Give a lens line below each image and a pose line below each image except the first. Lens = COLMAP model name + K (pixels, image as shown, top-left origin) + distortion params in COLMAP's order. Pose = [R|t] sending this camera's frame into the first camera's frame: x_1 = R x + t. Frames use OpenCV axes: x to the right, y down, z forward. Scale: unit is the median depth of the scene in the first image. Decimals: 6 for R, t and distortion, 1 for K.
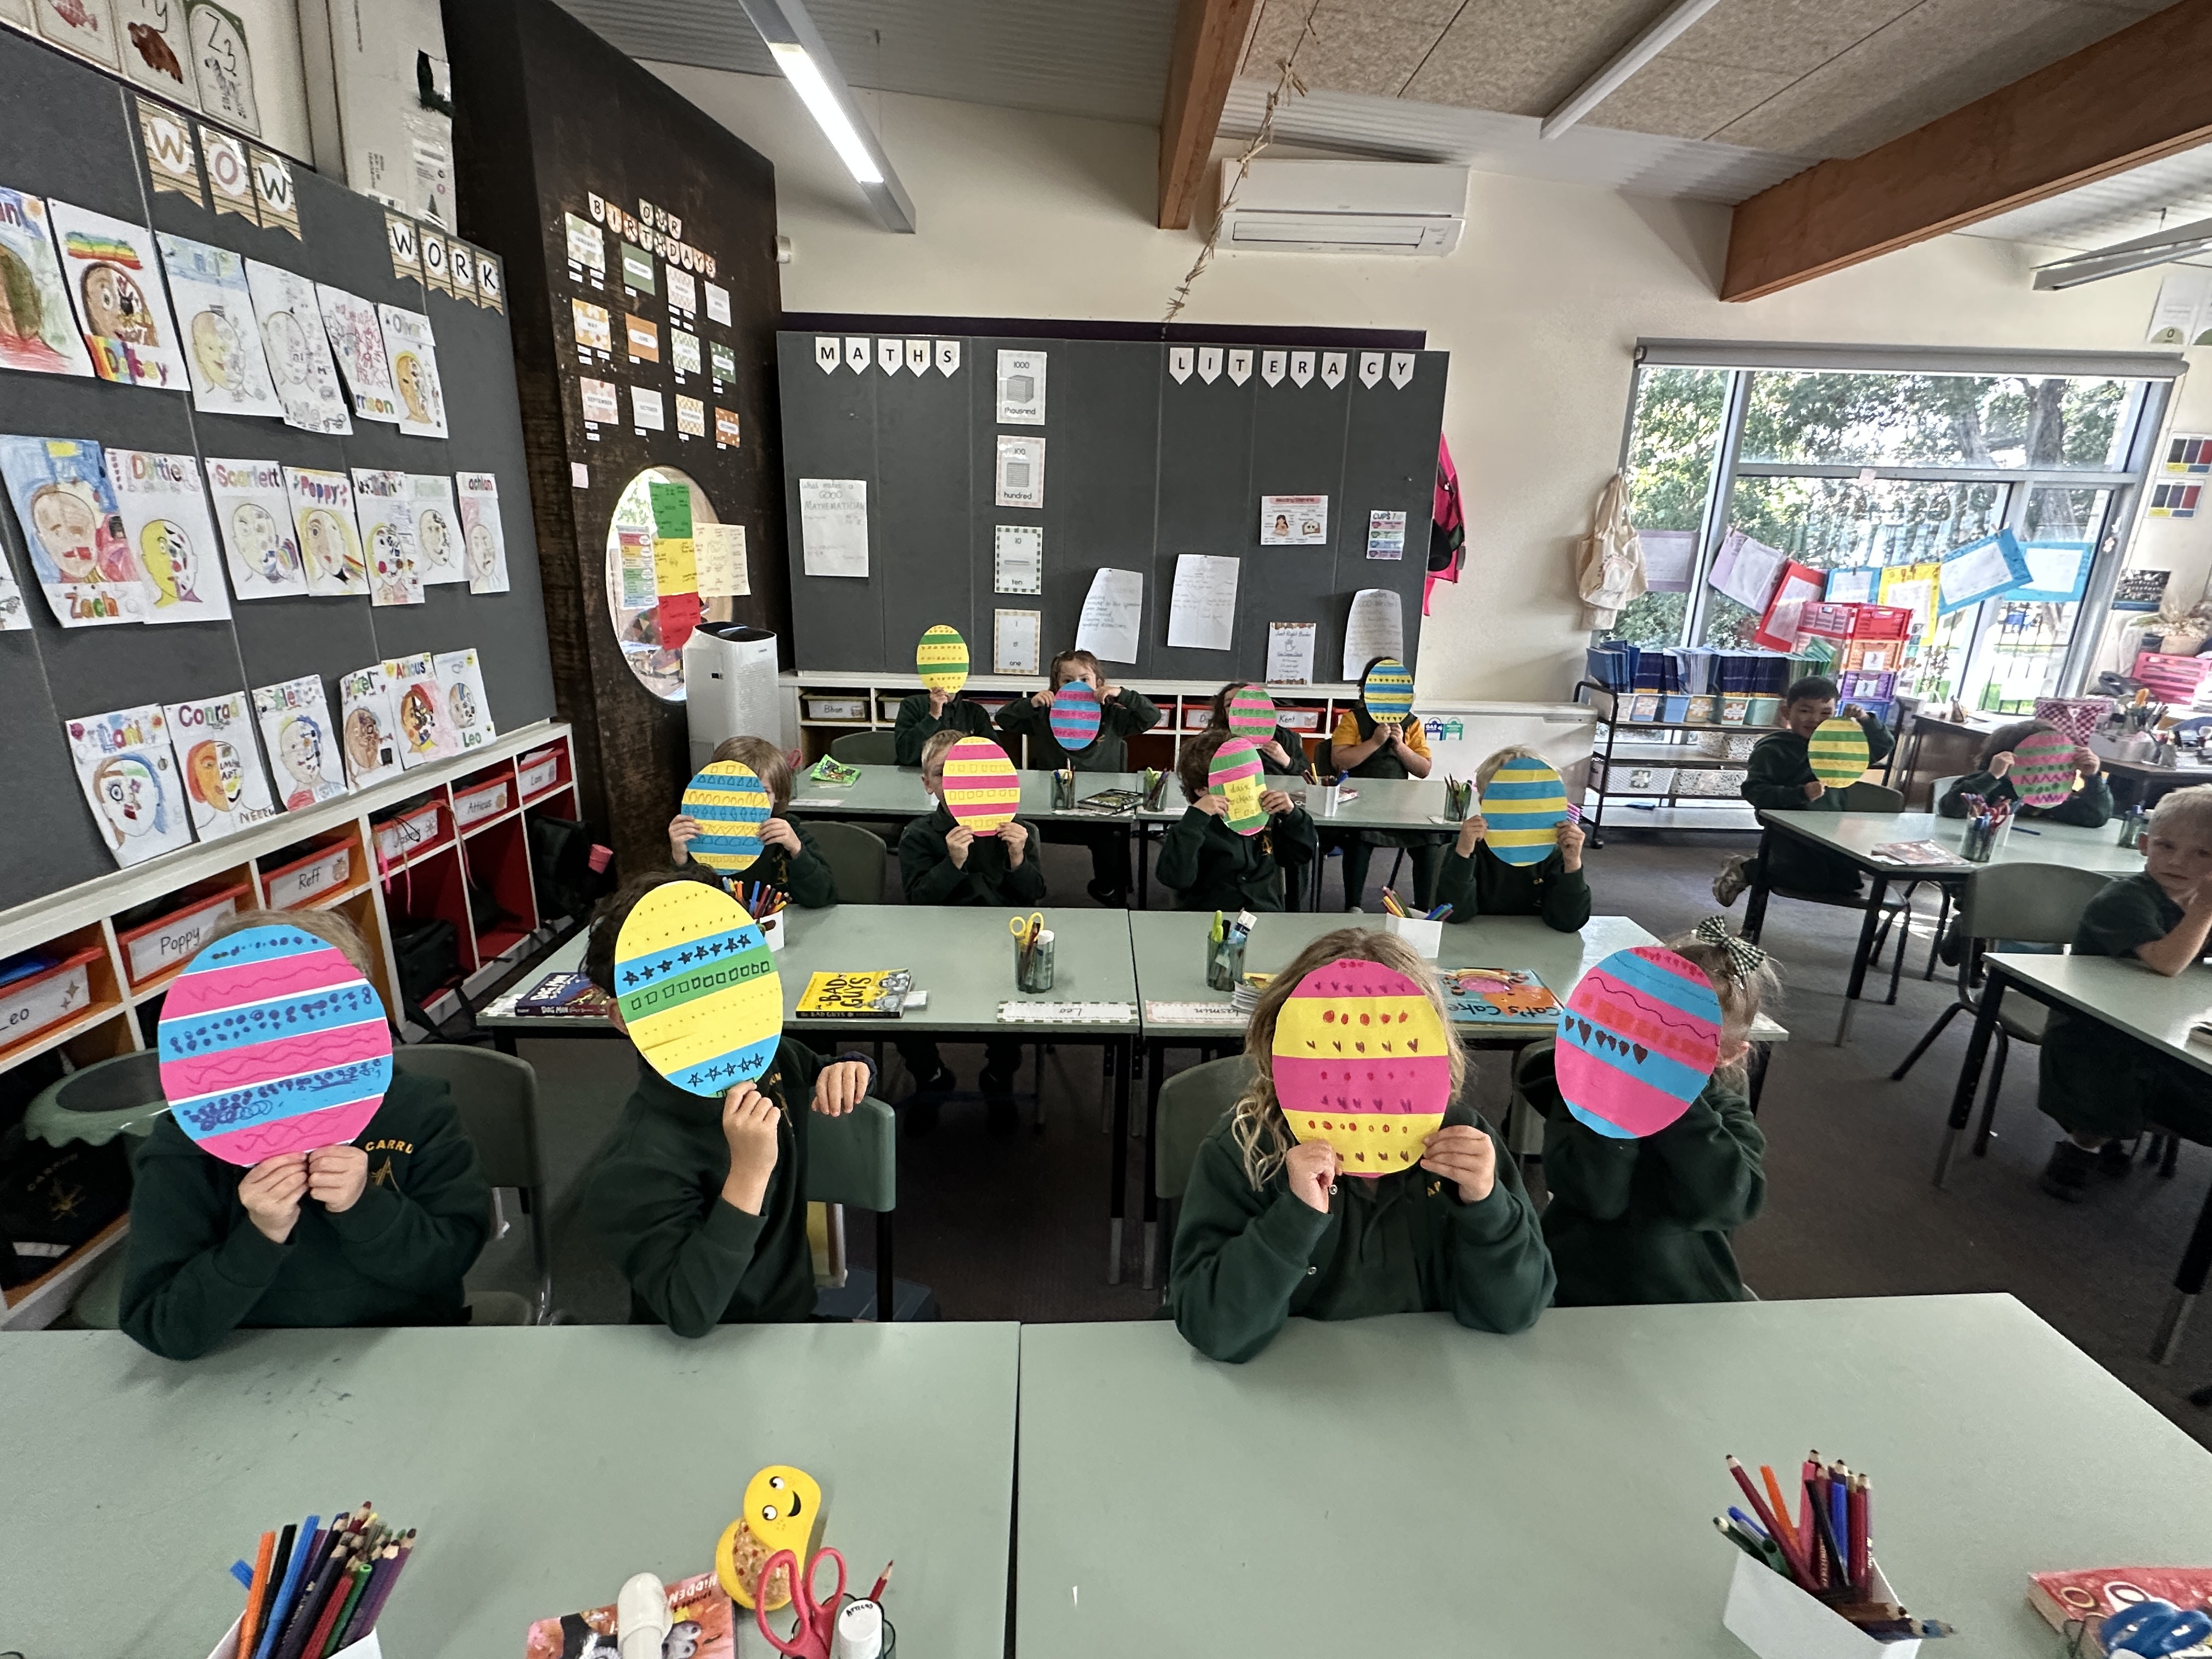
lens RADIAL K [[1033.3, 0, 1111.8], [0, 1033.3, 828.6], [0, 0, 1]] dist [-0.009419, 0.001979]
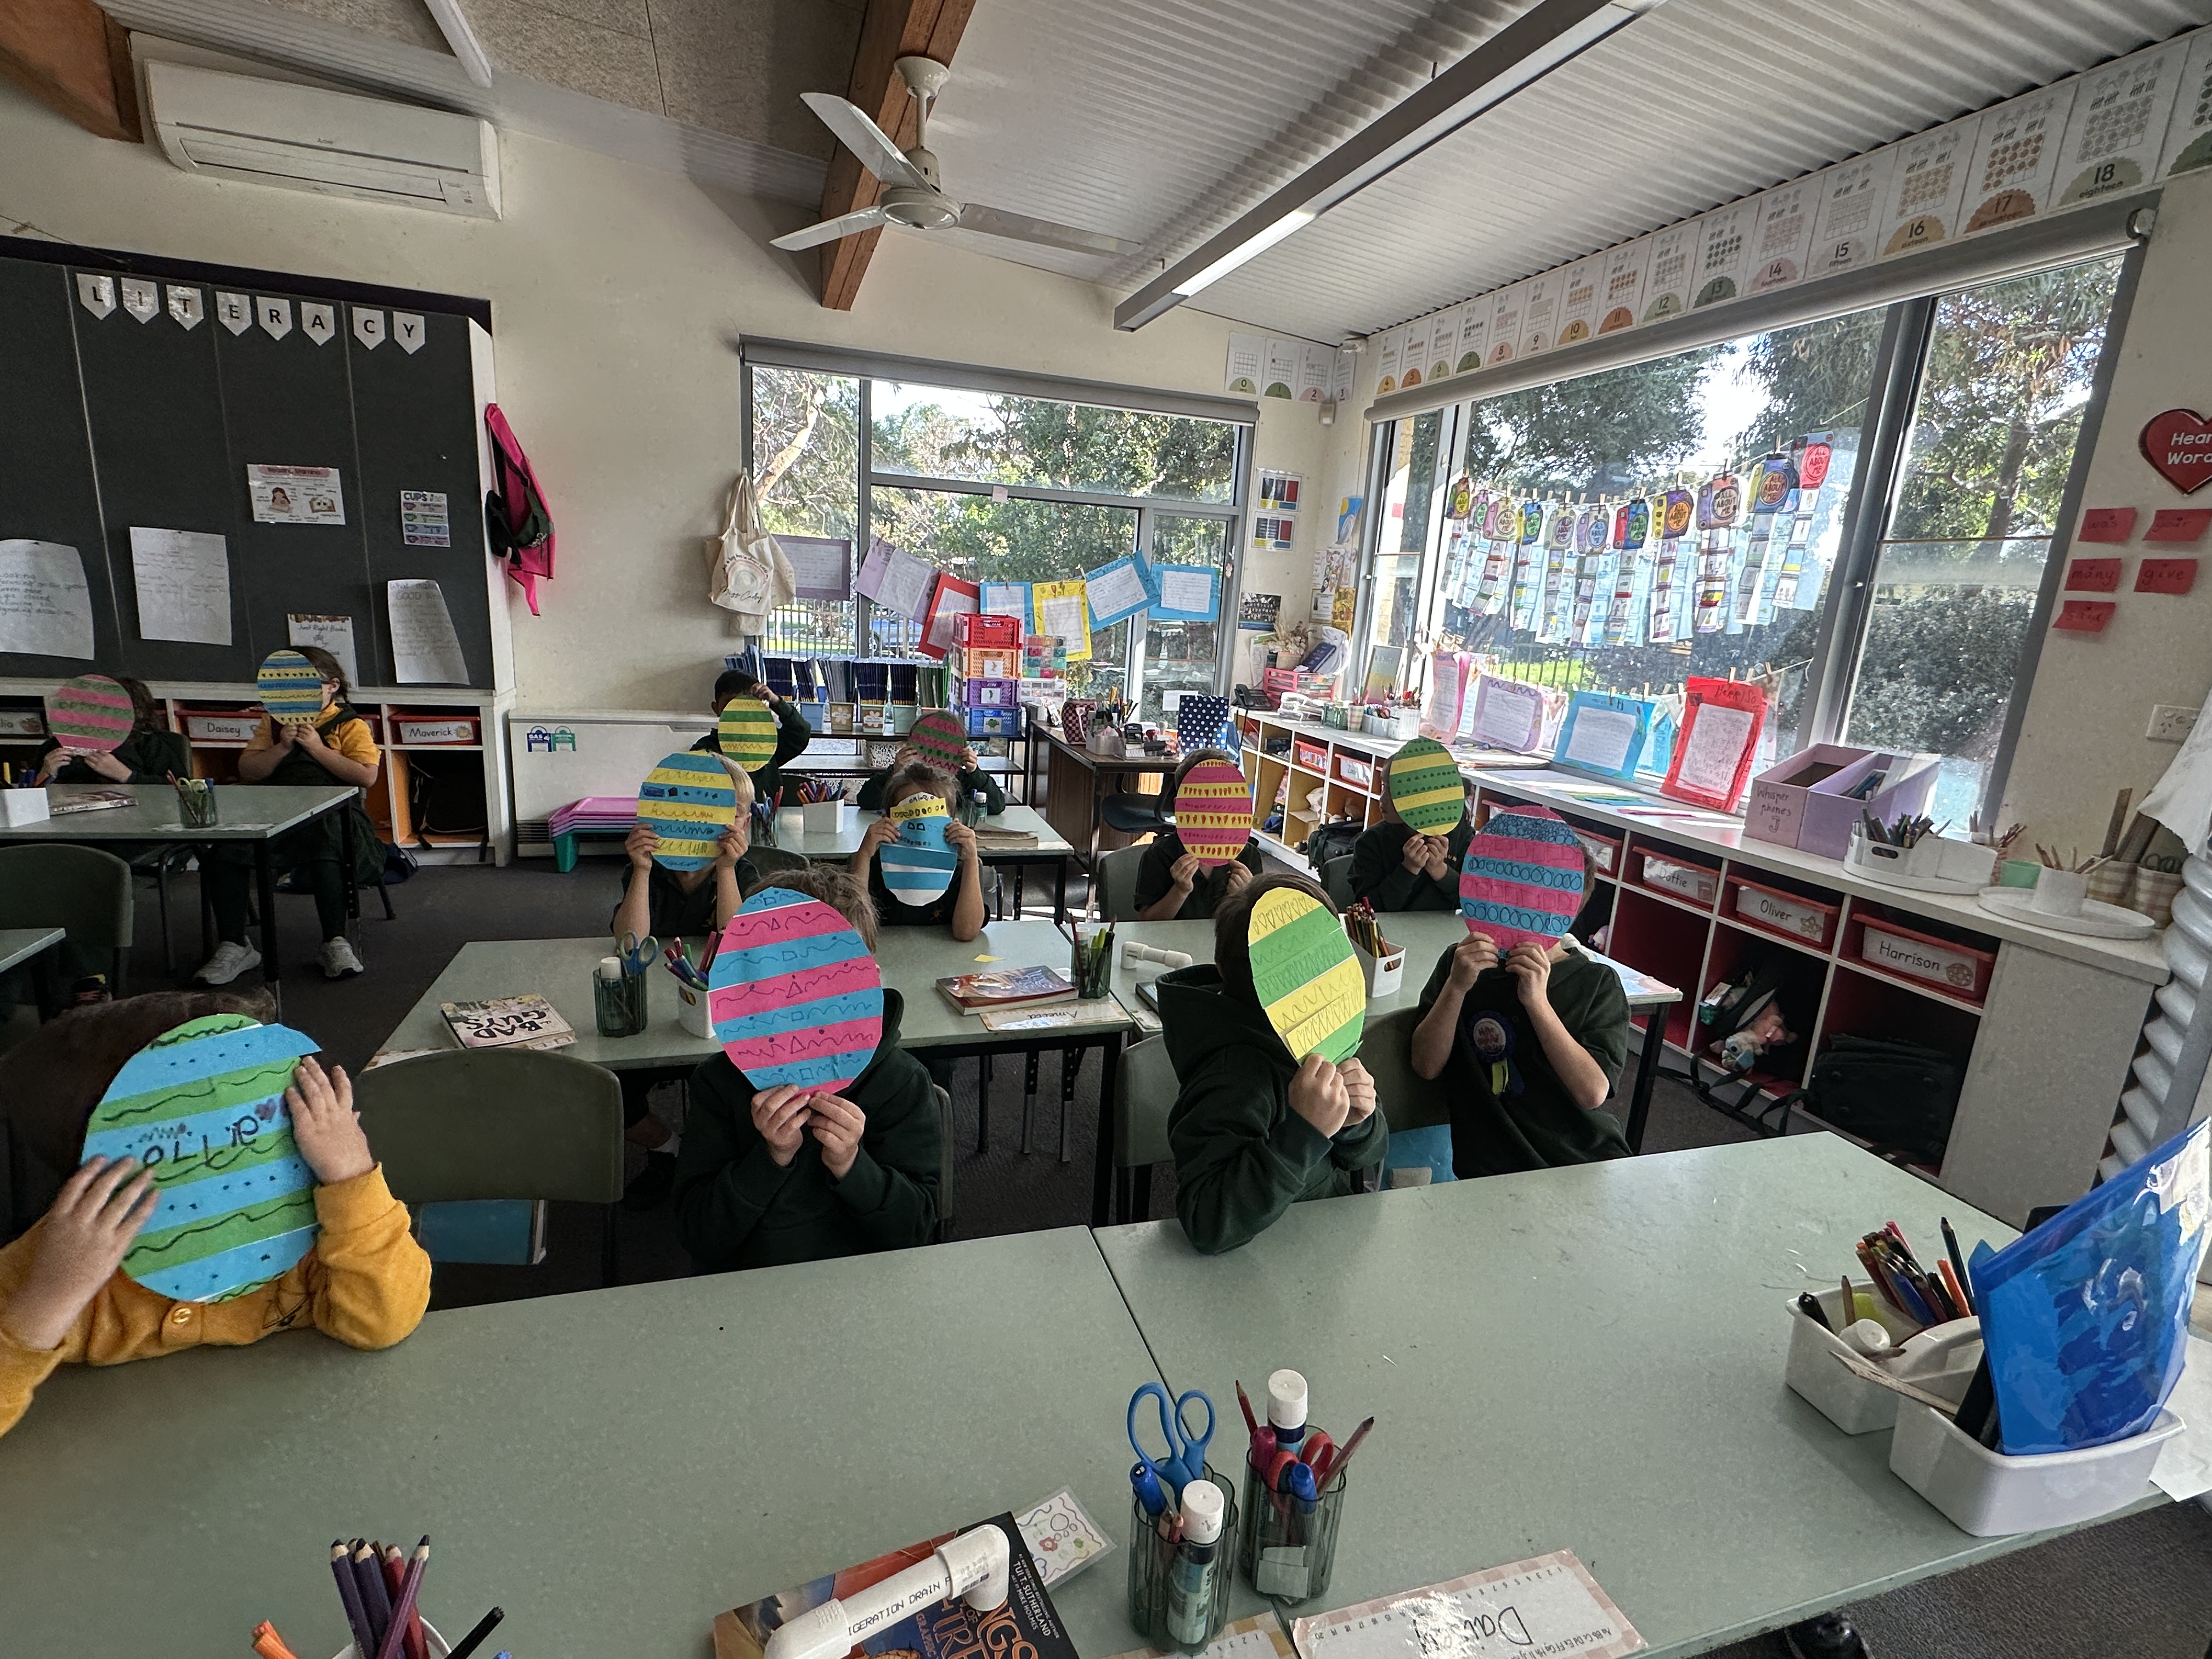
lens RADIAL K [[1033.3, 0, 1118.7], [0, 1033.3, 833.7], [0, 0, 1]] dist [-0.009419, 0.001979]
pose [[0.948914, -0.034266, 0.313670, 0.568085], [0.046214, 0.998459, -0.030733, 0.041621], [-0.312133, 0.043659, 0.949035, -0.011394]]
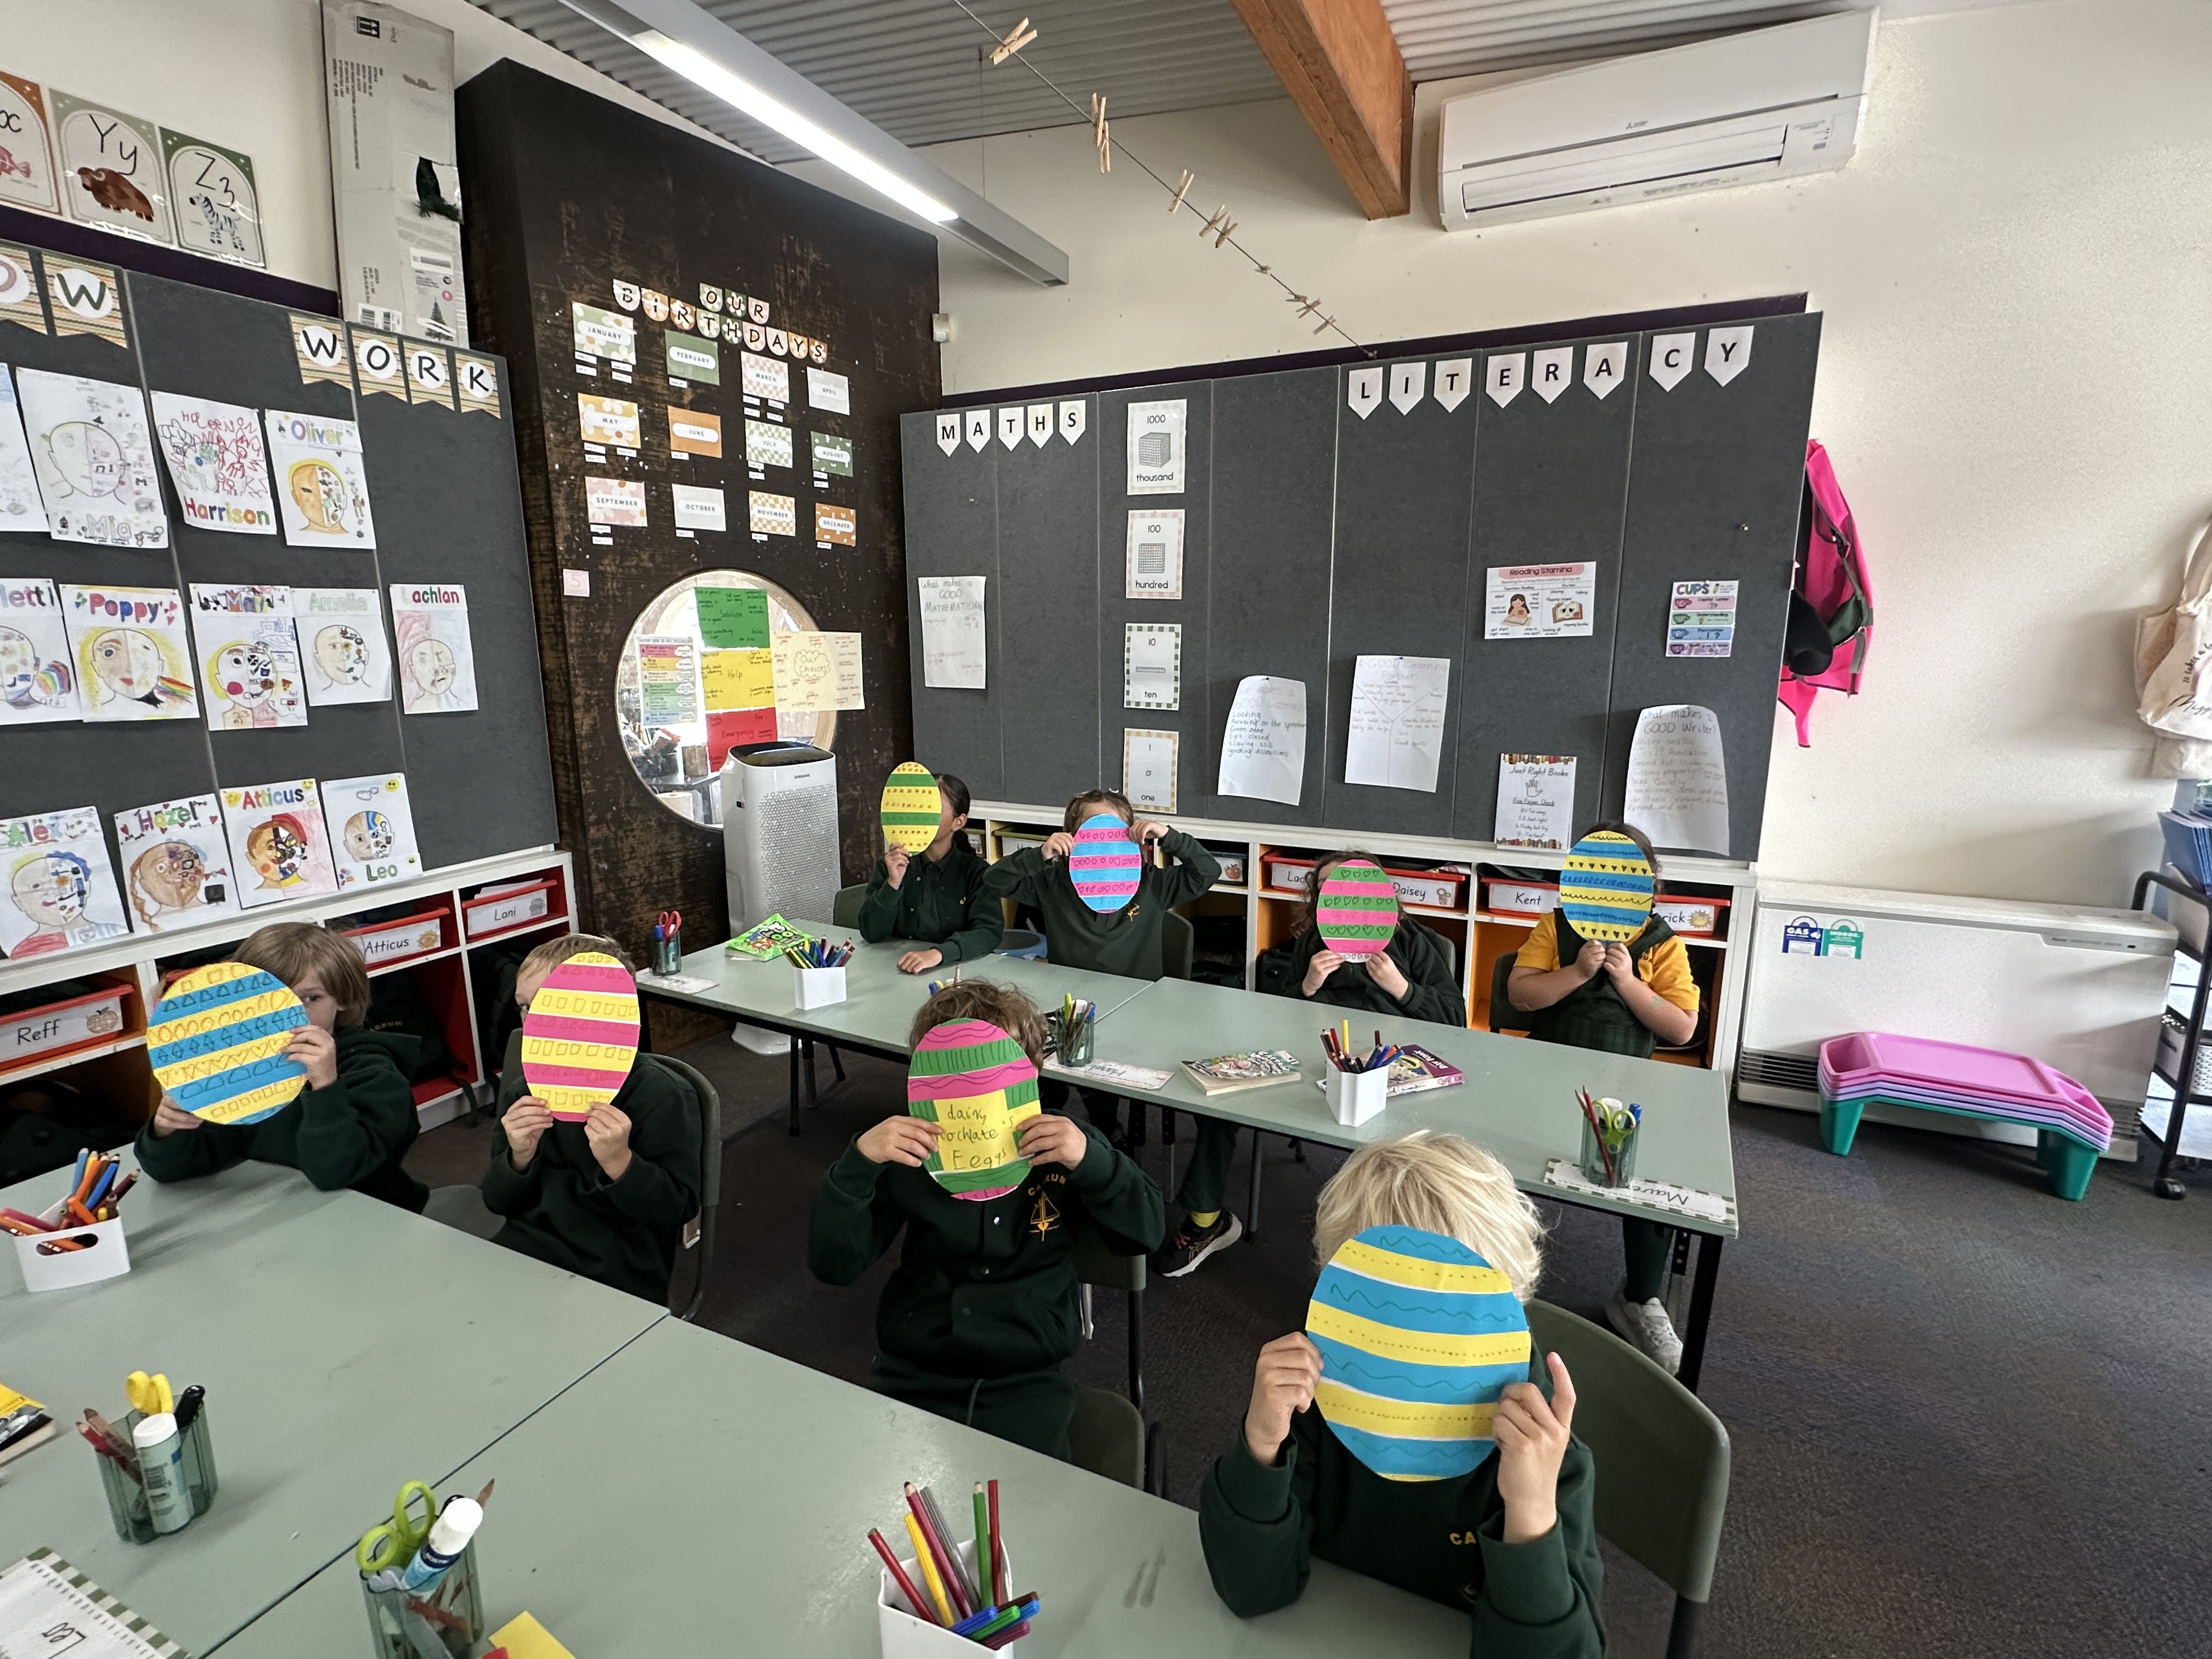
lens RADIAL K [[1033.3, 0, 1095.2], [0, 1033.3, 828.8], [0, 0, 1]] dist [-0.009419, 0.001979]
pose [[0.893116, 0.057226, -0.446172, 0.233853], [-0.098737, 0.992625, -0.070330, -0.084695], [0.438857, 0.106866, 0.892180, 0.319675]]
